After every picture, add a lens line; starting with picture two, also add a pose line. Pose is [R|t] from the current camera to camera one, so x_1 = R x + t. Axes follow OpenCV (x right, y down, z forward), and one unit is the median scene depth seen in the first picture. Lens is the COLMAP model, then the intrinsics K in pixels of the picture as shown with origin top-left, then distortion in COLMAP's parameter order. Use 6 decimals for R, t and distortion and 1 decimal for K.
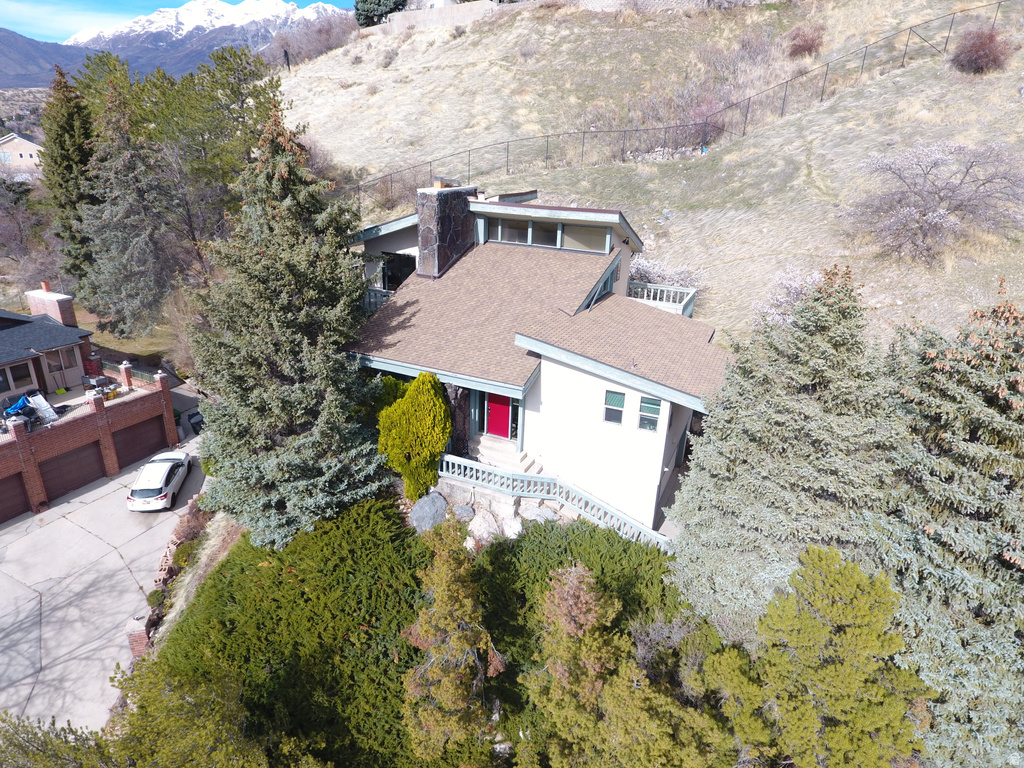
lens RADIAL K [[599.4, 0, 514.7], [0, 599.4, 384.0], [0, 0, 1]] dist [-0.001349, -0.001343]
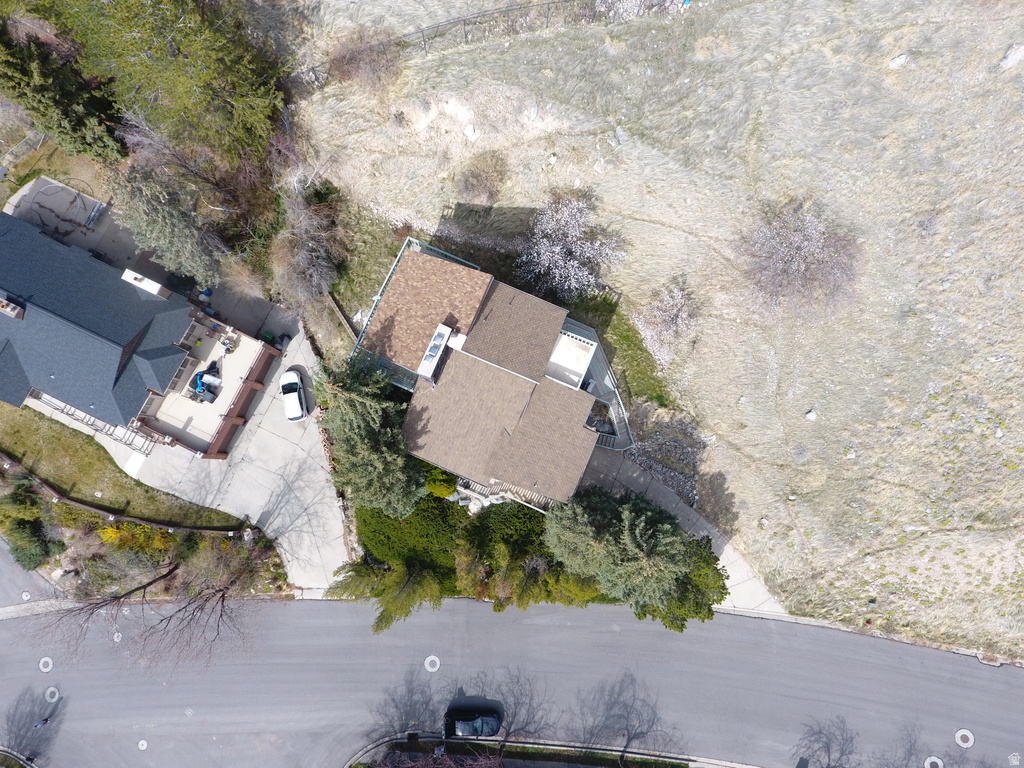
lens RADIAL K [[599.4, 0, 505.2], [0, 599.4, 383.6], [0, 0, 1]] dist [-0.001349, -0.001343]
pose [[0.999514, -0.021750, -0.022328, 0.116496], [0.030127, 0.490194, 0.871092, -1.815829], [-0.008002, -0.871342, 0.490611, 0.187649]]
